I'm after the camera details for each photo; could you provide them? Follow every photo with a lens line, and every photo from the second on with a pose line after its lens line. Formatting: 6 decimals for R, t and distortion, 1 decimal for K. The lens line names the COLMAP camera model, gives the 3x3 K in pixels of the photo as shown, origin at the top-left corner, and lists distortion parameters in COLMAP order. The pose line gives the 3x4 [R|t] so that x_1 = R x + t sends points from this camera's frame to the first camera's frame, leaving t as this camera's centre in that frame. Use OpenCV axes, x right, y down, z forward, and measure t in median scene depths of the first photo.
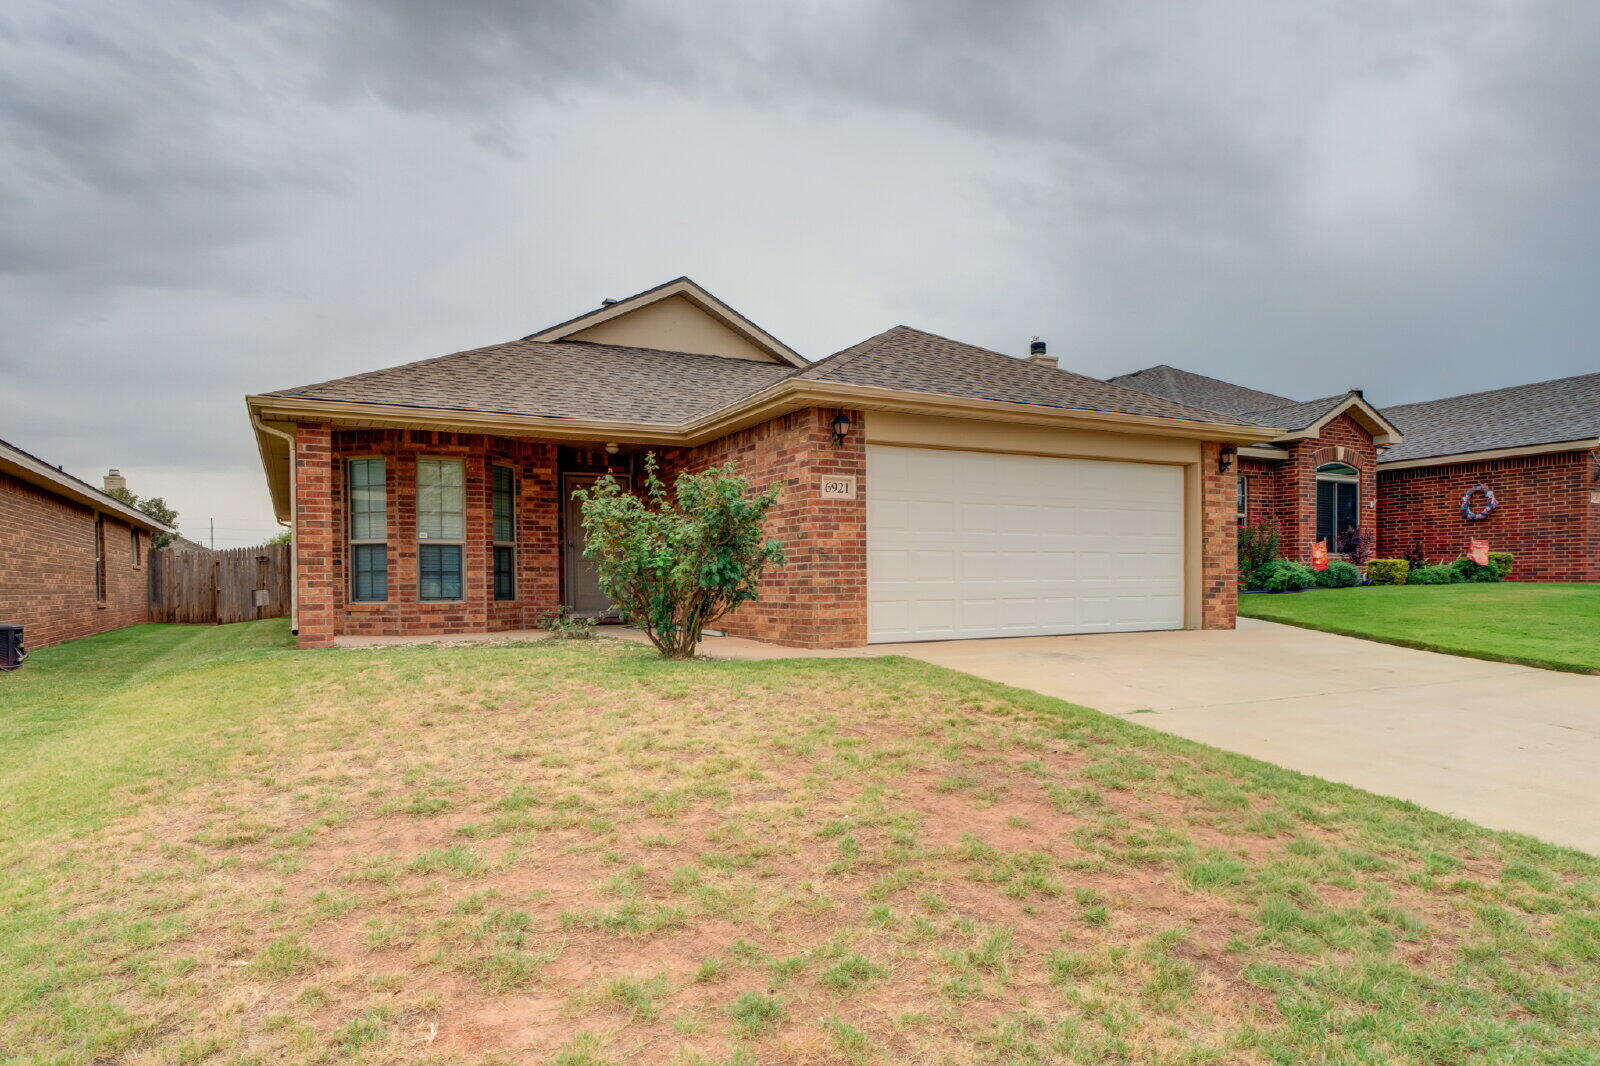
lens RADIAL K [[1357.8, 0, 798.9], [0, 1357.8, 618.1], [0, 0, 1]] dist [0.006540, -0.058350]
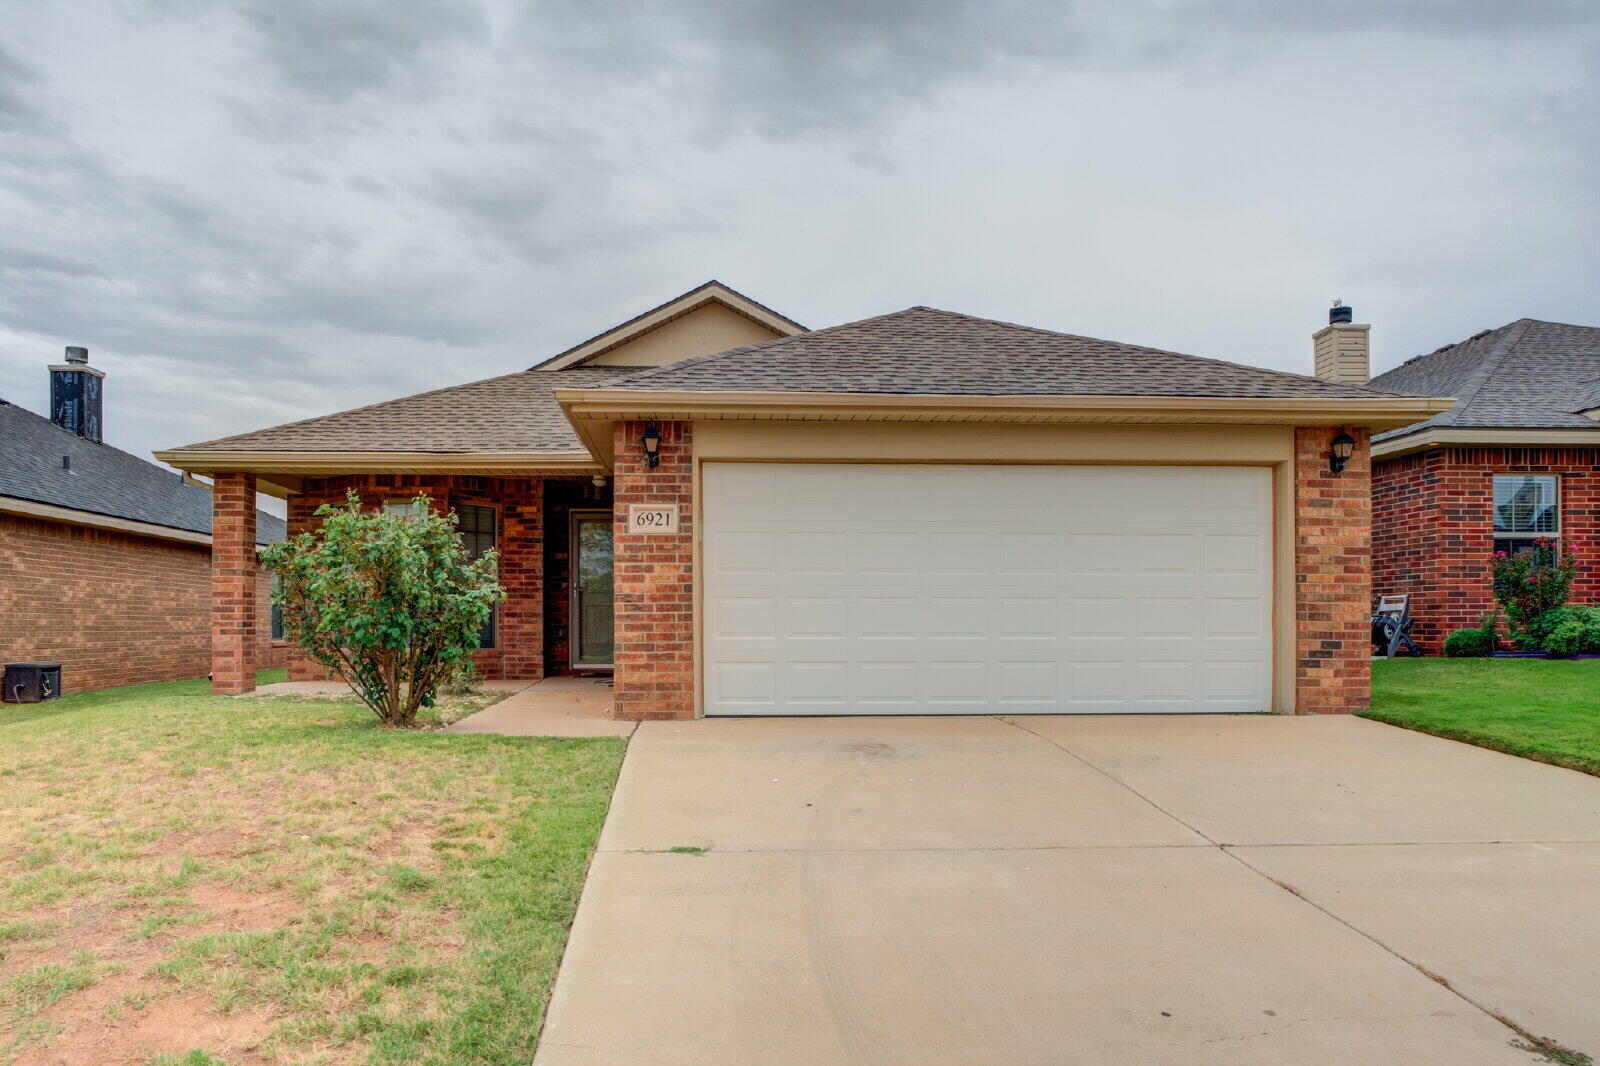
lens RADIAL K [[1357.8, 0, 798.9], [0, 1357.8, 618.1], [0, 0, 1]] dist [0.006540, -0.058350]
pose [[0.831855, 0.009023, -0.554920, 0.480401], [-0.020232, 0.999696, -0.014073, -0.025060], [0.554624, 0.022934, 0.831785, 0.337565]]
